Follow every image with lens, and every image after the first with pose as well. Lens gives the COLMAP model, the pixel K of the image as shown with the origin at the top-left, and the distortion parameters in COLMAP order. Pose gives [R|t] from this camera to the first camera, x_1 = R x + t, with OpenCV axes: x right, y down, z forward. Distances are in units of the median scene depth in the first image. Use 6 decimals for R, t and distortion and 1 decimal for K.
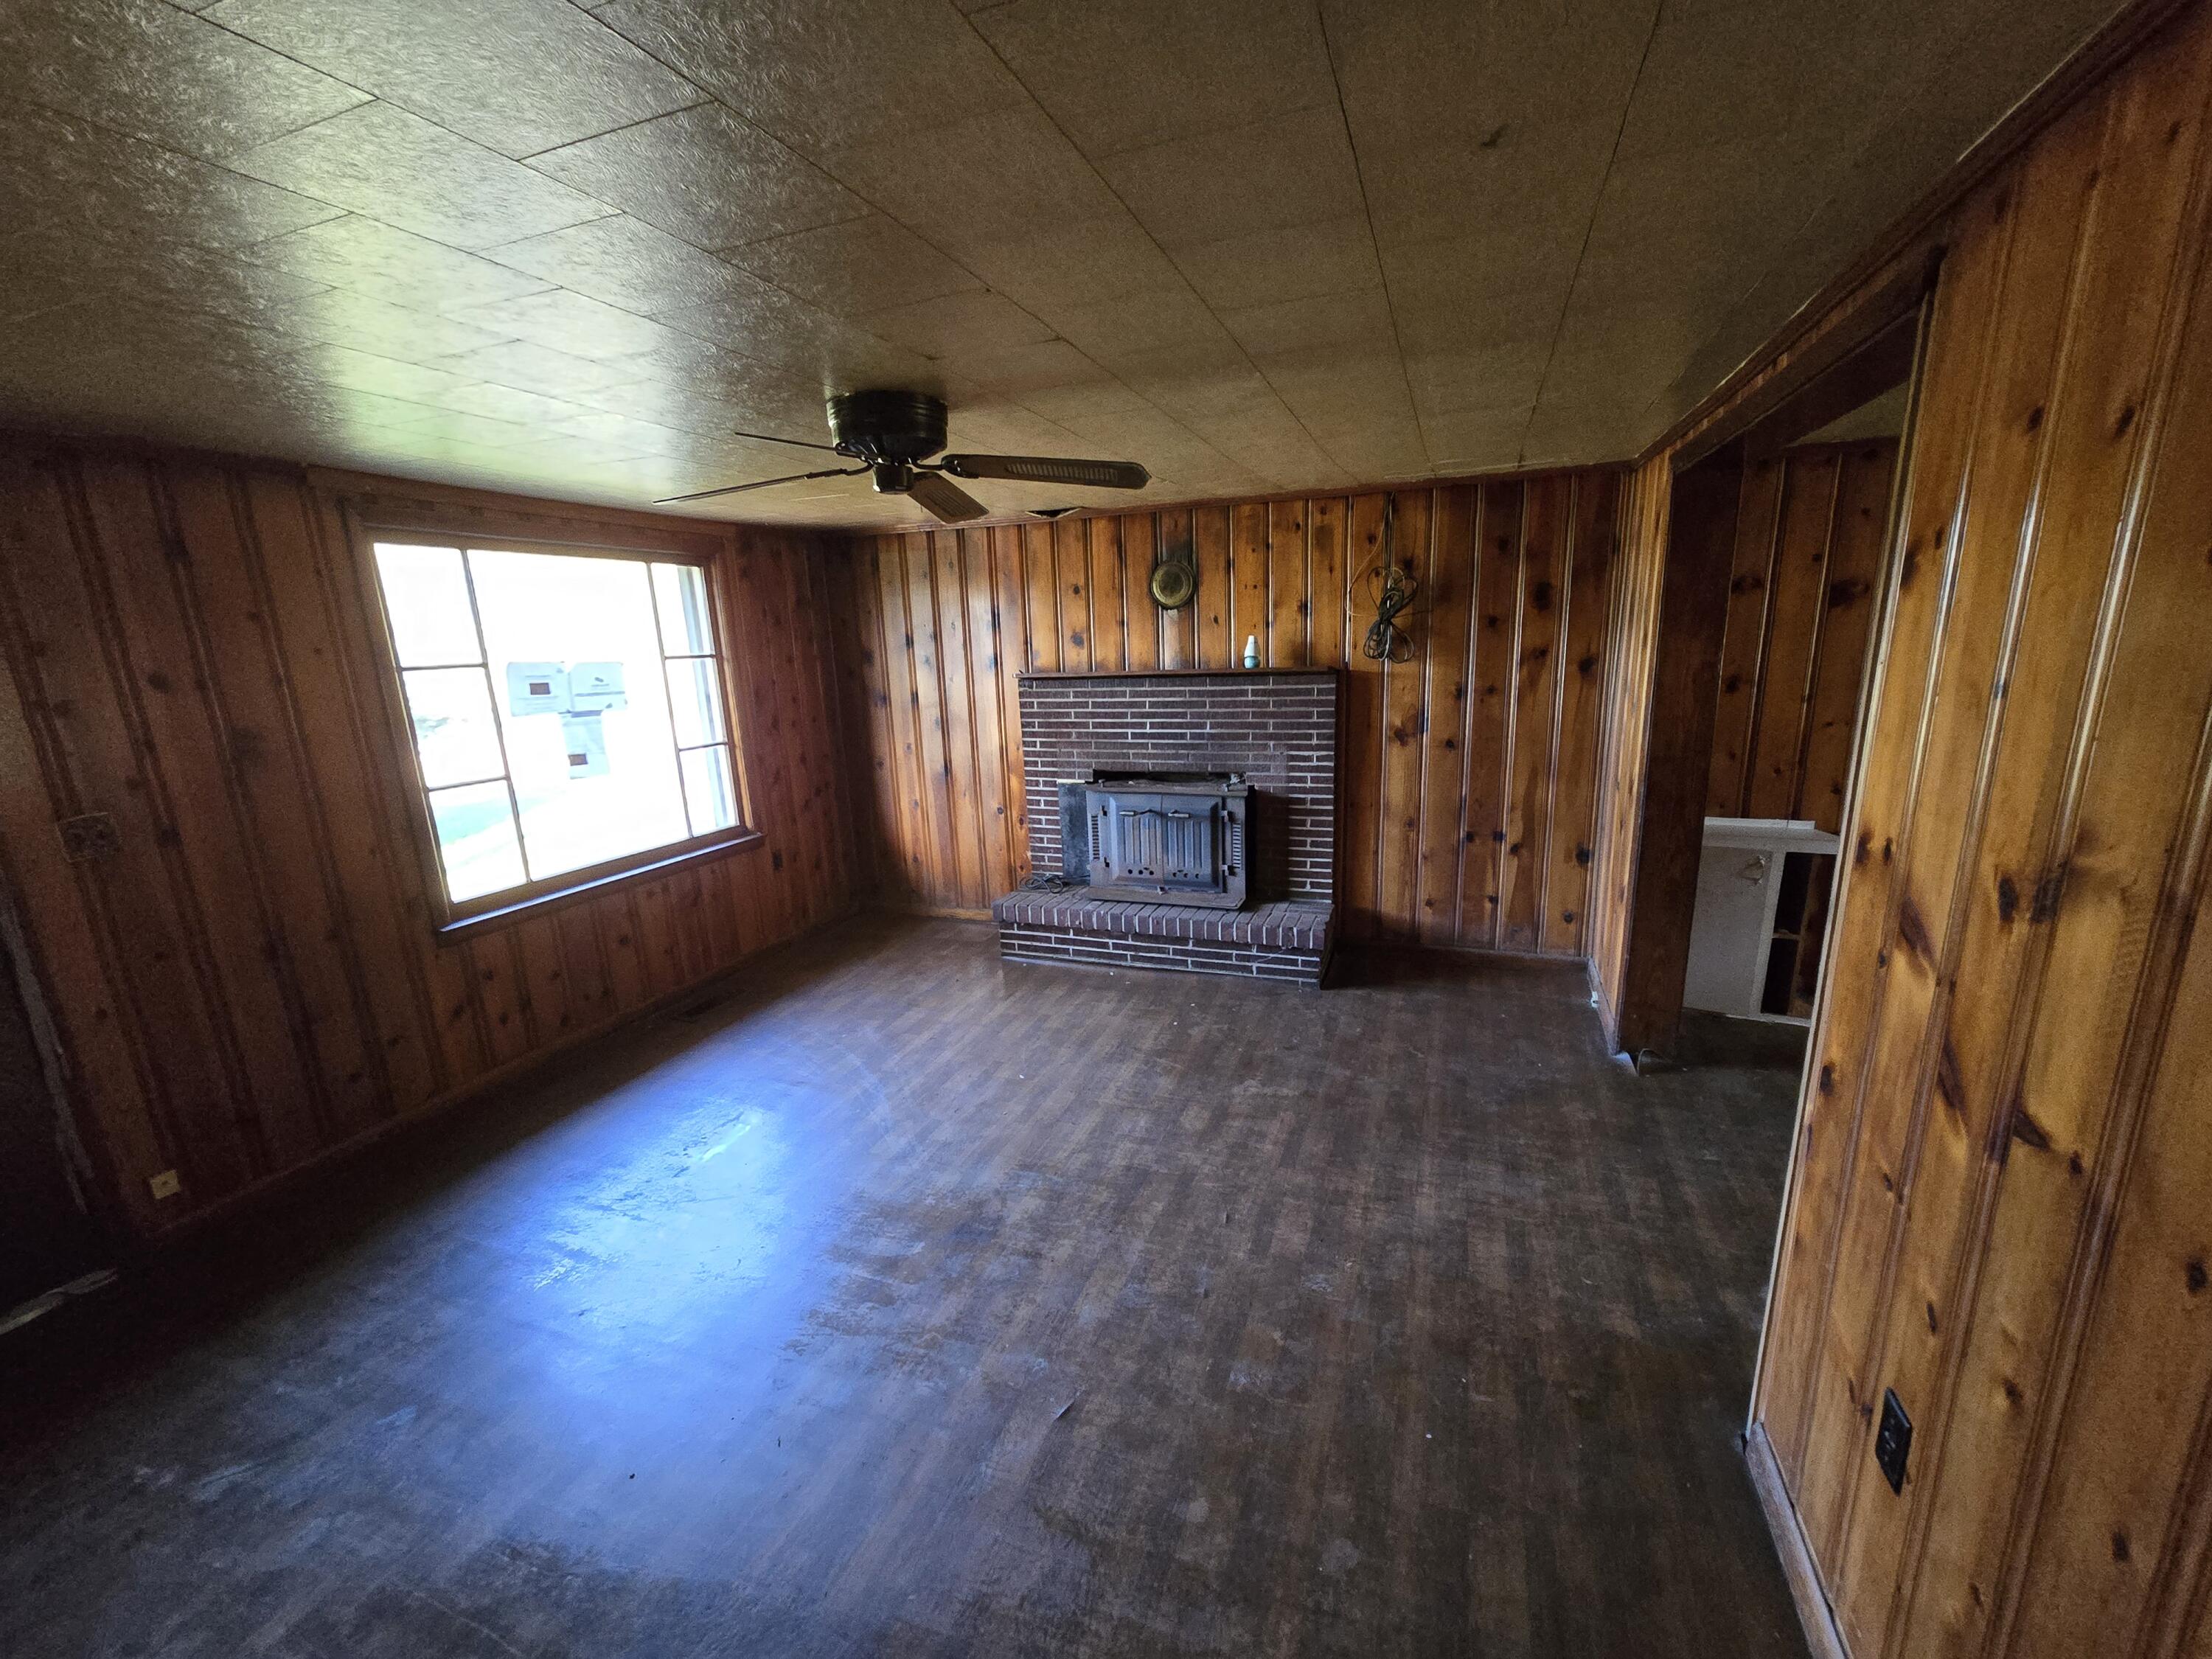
lens RADIAL K [[907.9, 0, 1114.1], [0, 907.9, 853.4], [0, 0, 1]] dist [-0.003237, -0.000444]
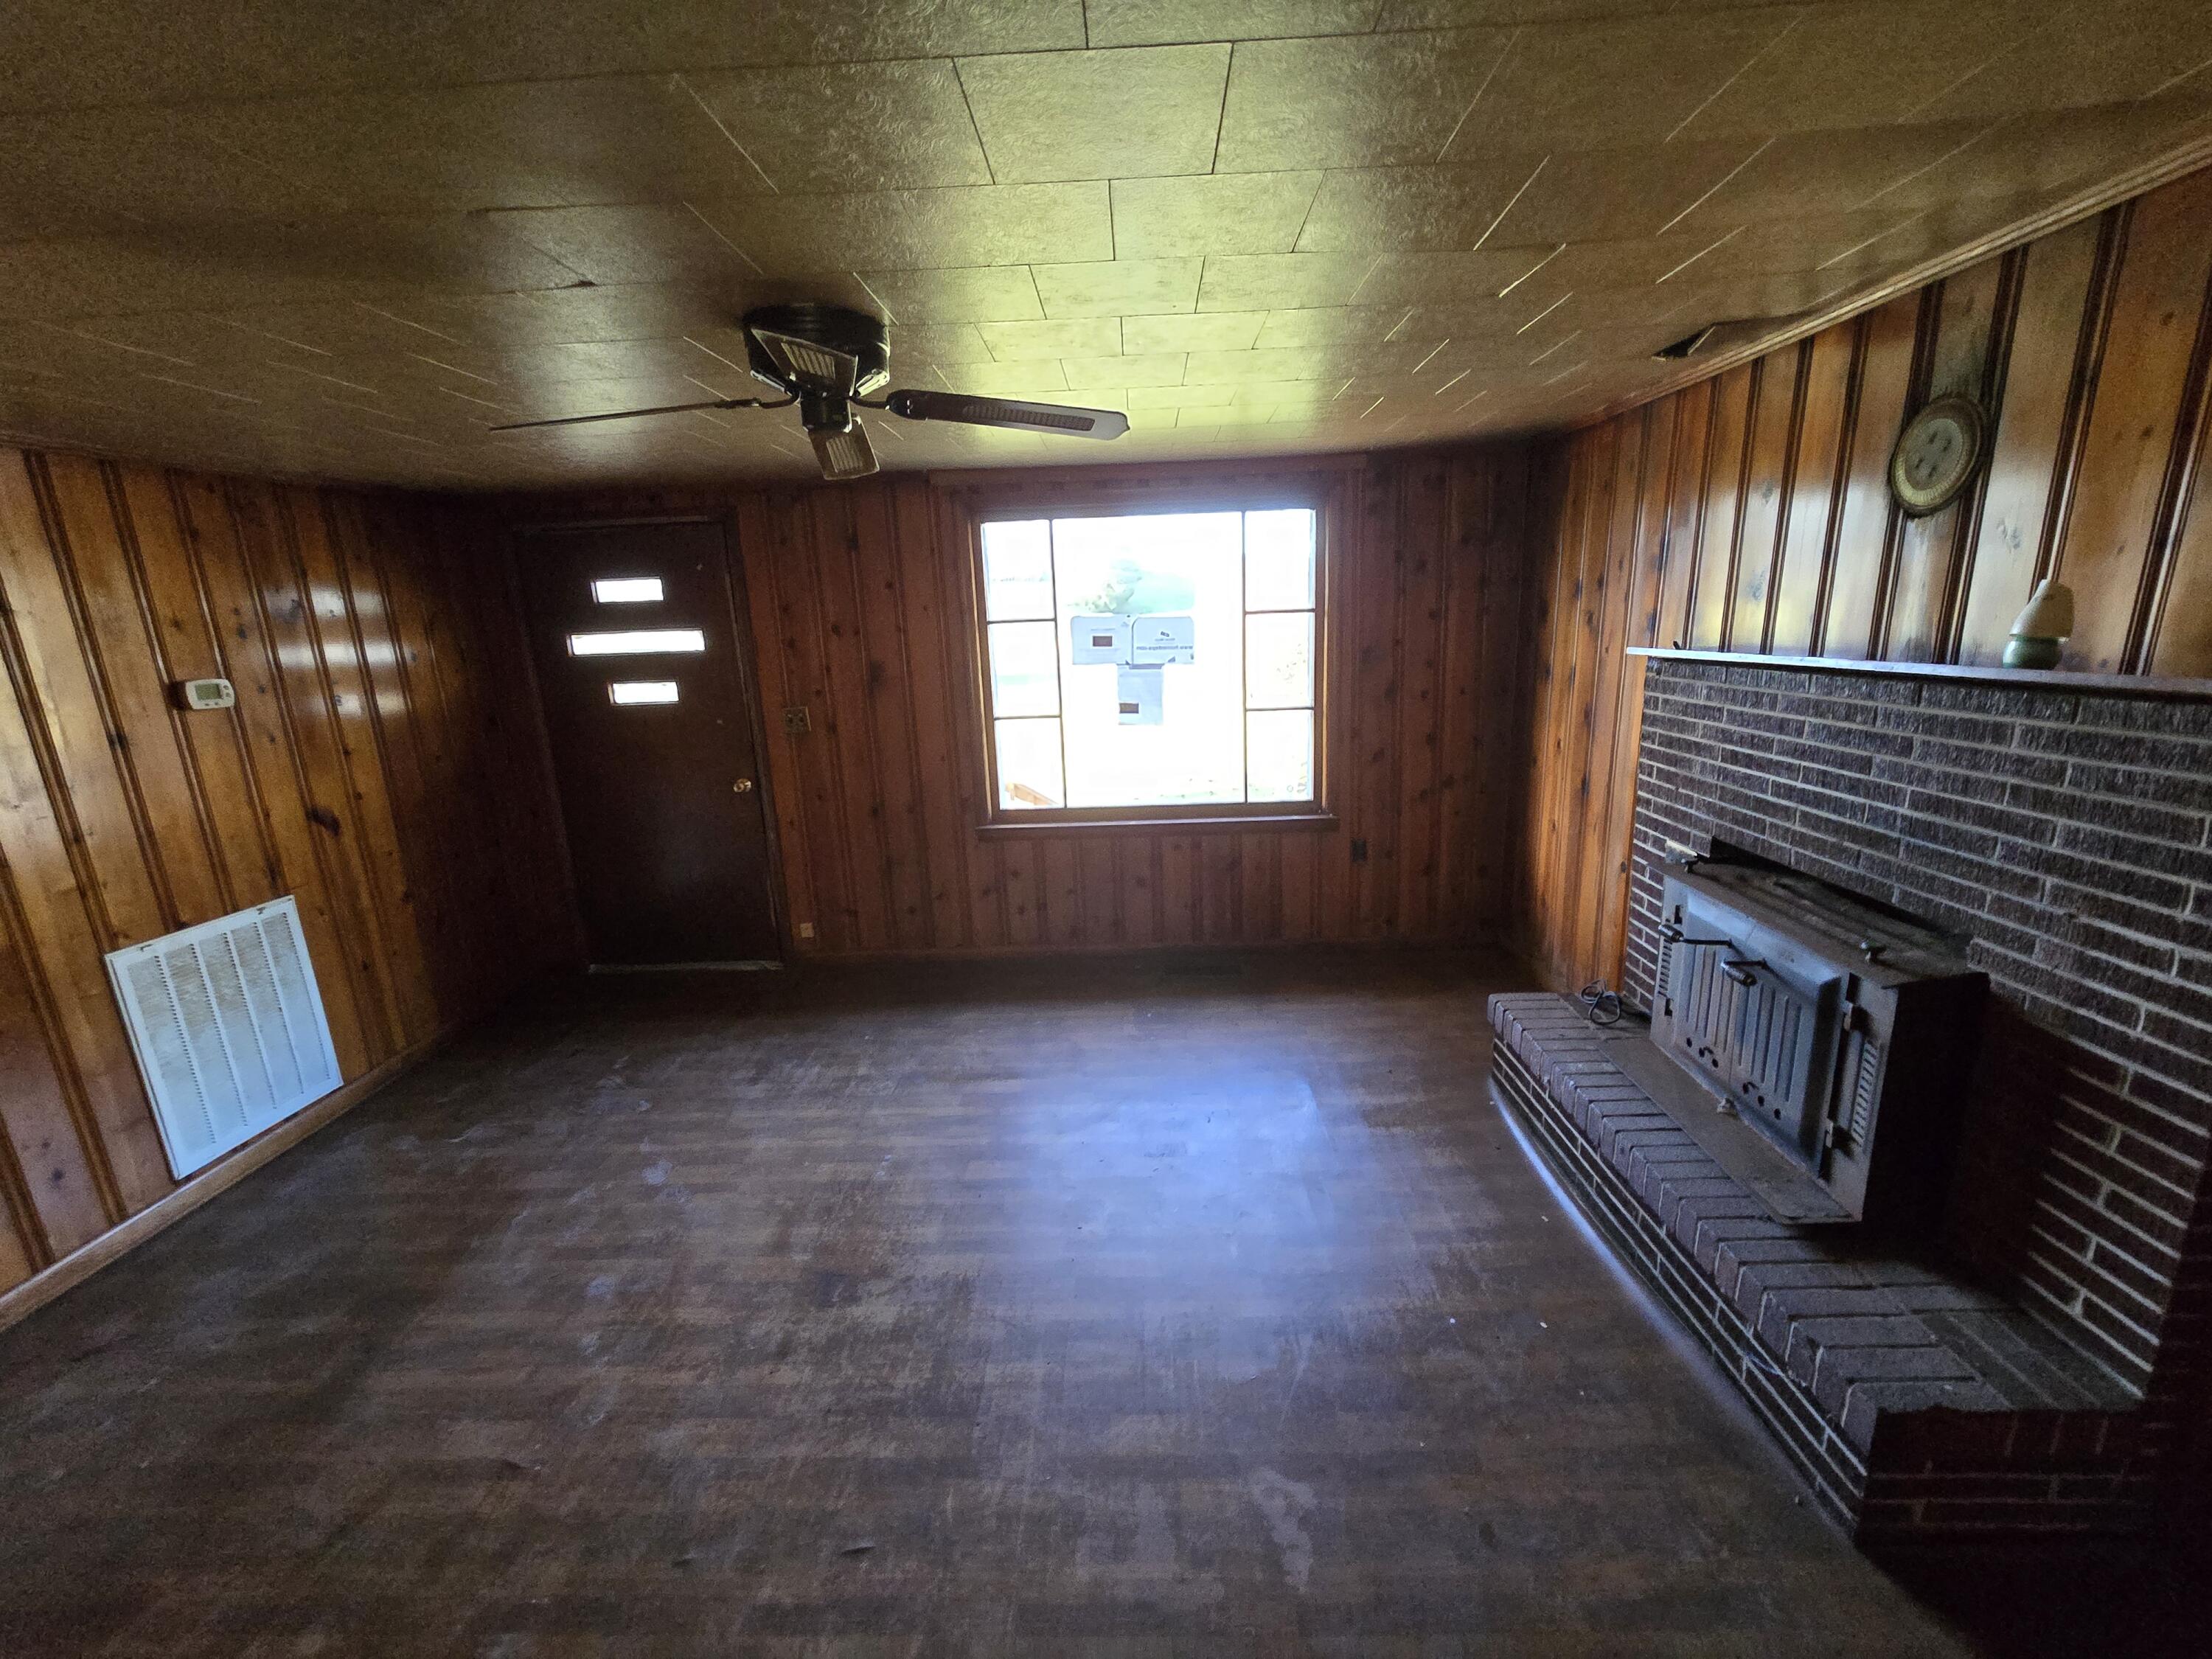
lens RADIAL K [[907.9, 0, 1114.1], [0, 907.9, 853.4], [0, 0, 1]] dist [-0.003237, -0.000444]
pose [[0.326684, 0.258150, -0.909195, 0.375323], [-0.194869, 0.959704, 0.202473, -0.132657], [0.924826, 0.111029, 0.363825, 0.527029]]
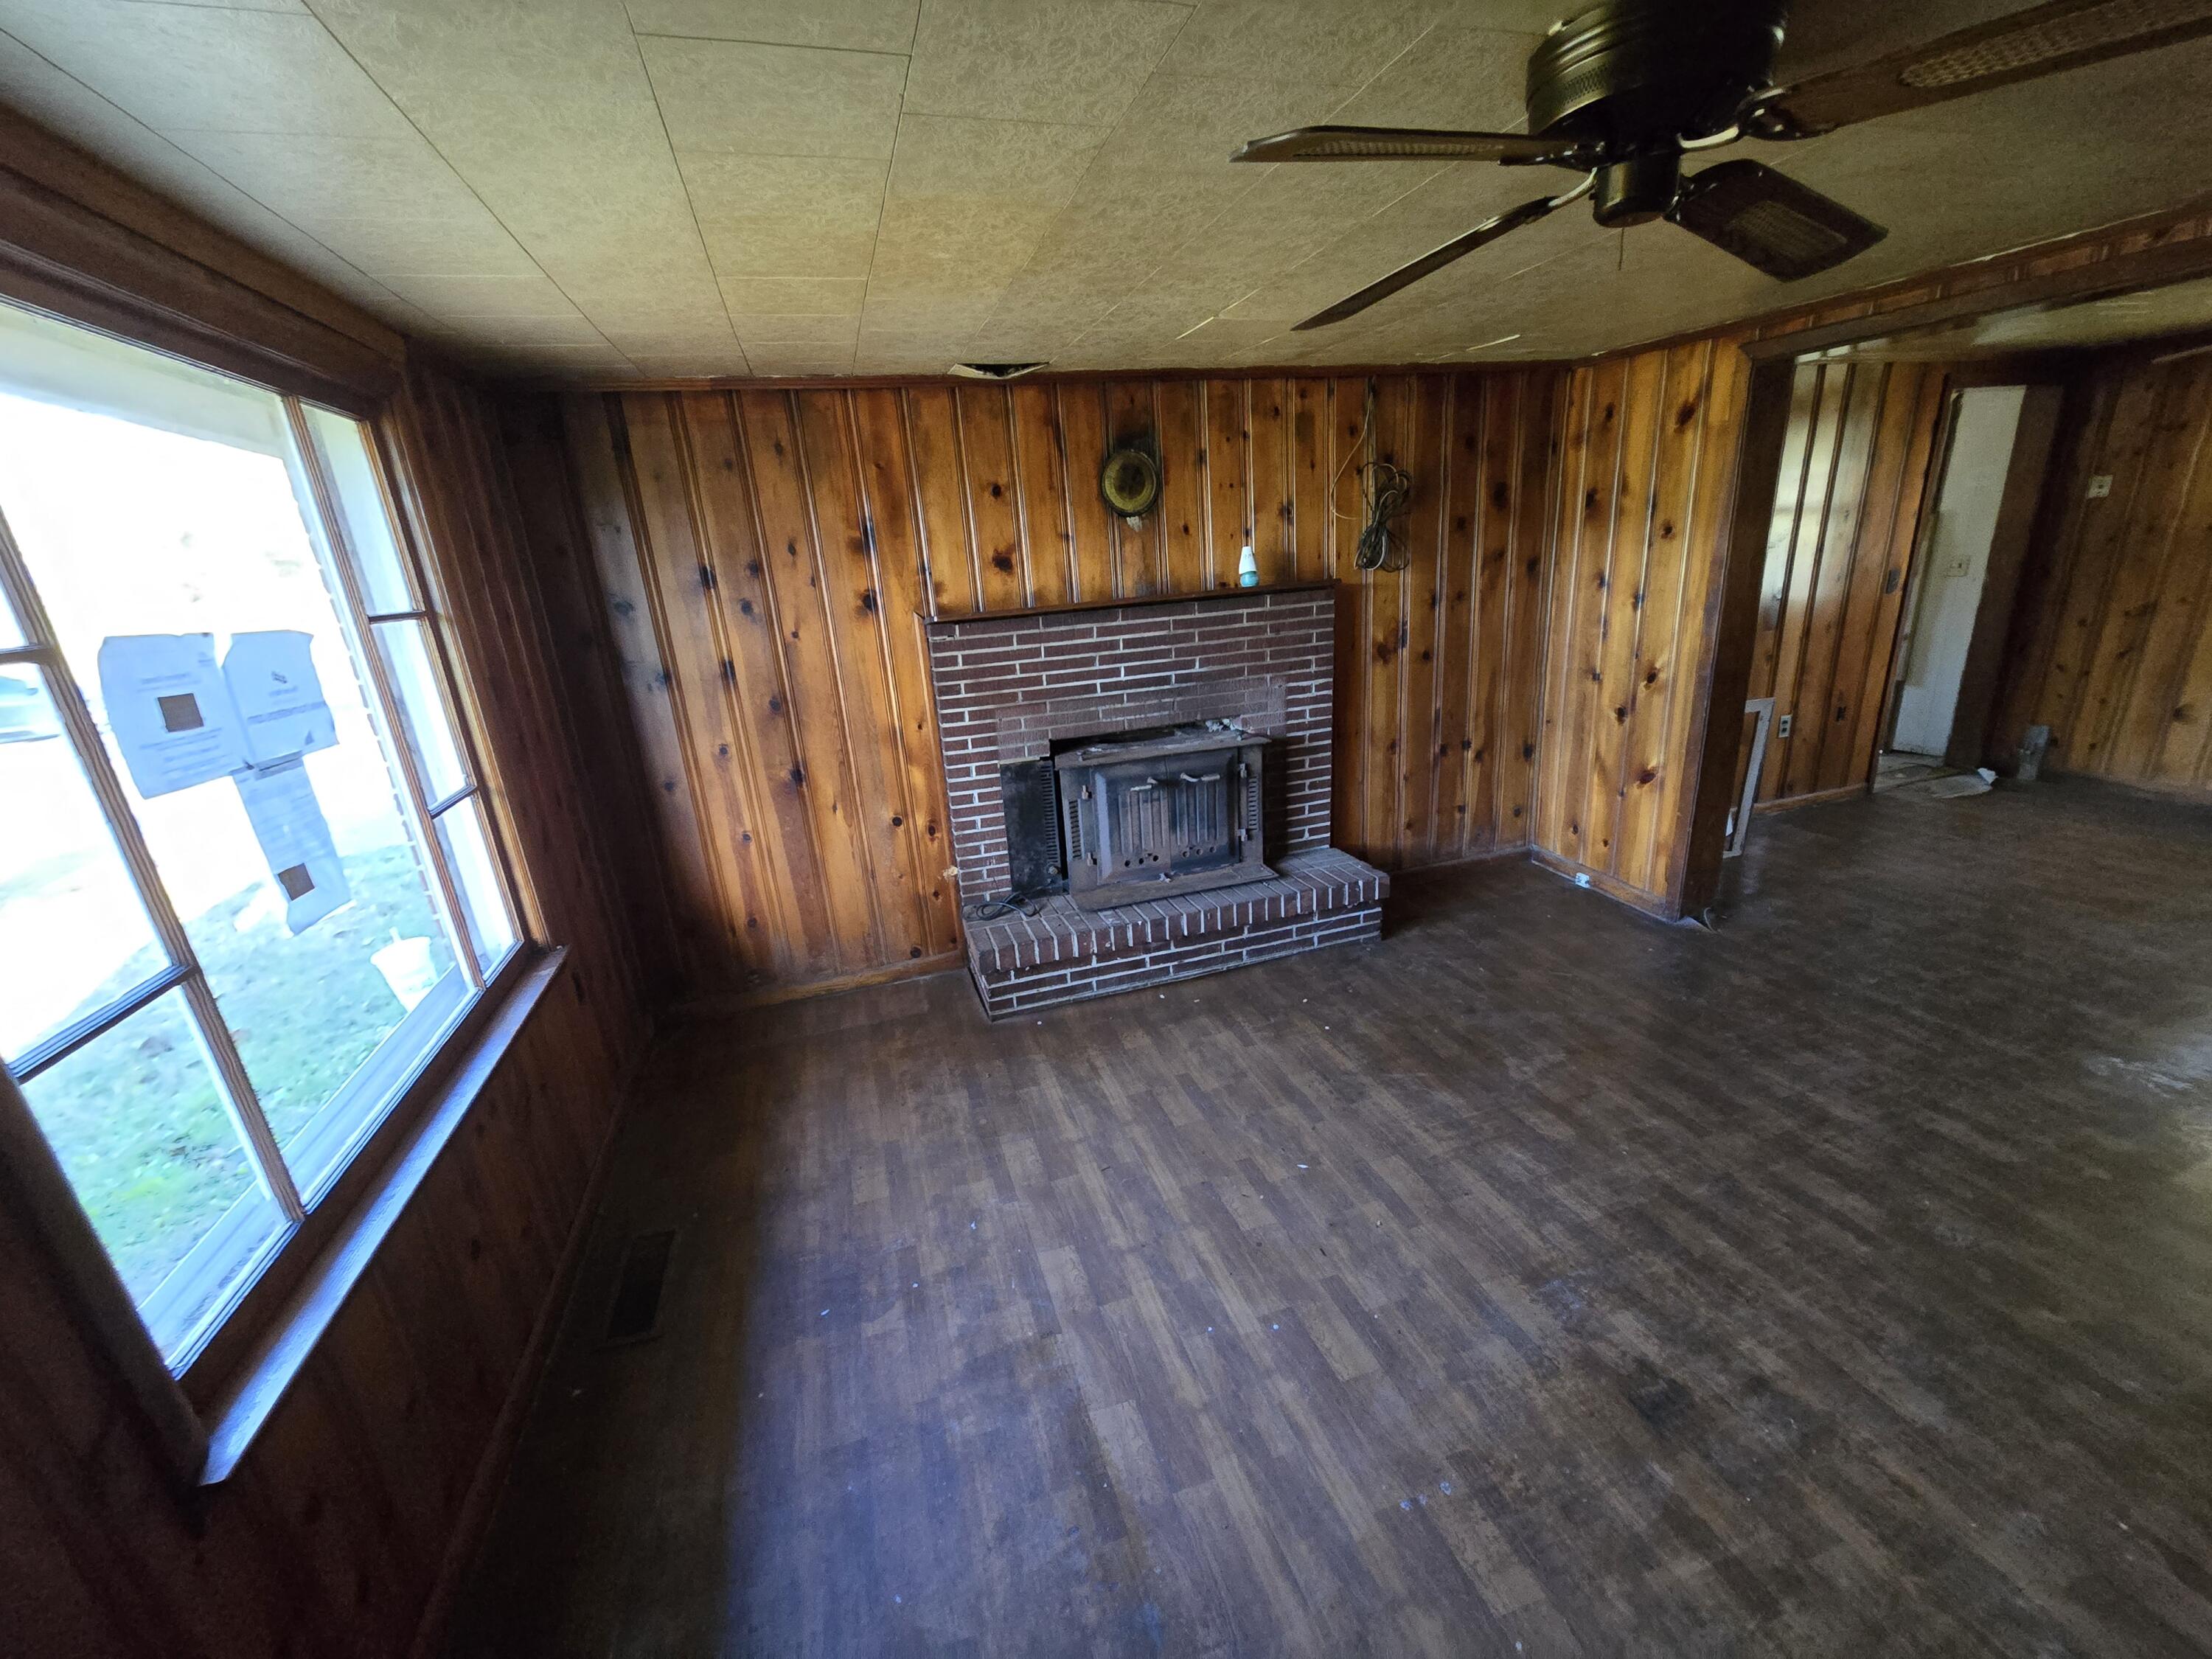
lens RADIAL K [[907.9, 0, 1114.1], [0, 907.9, 853.4], [0, 0, 1]] dist [-0.003237, -0.000444]
pose [[0.788766, -0.214288, 0.576132, -0.463046], [0.184831, 0.976574, 0.110183, -0.080355], [-0.586247, 0.019579, 0.809896, 0.404150]]
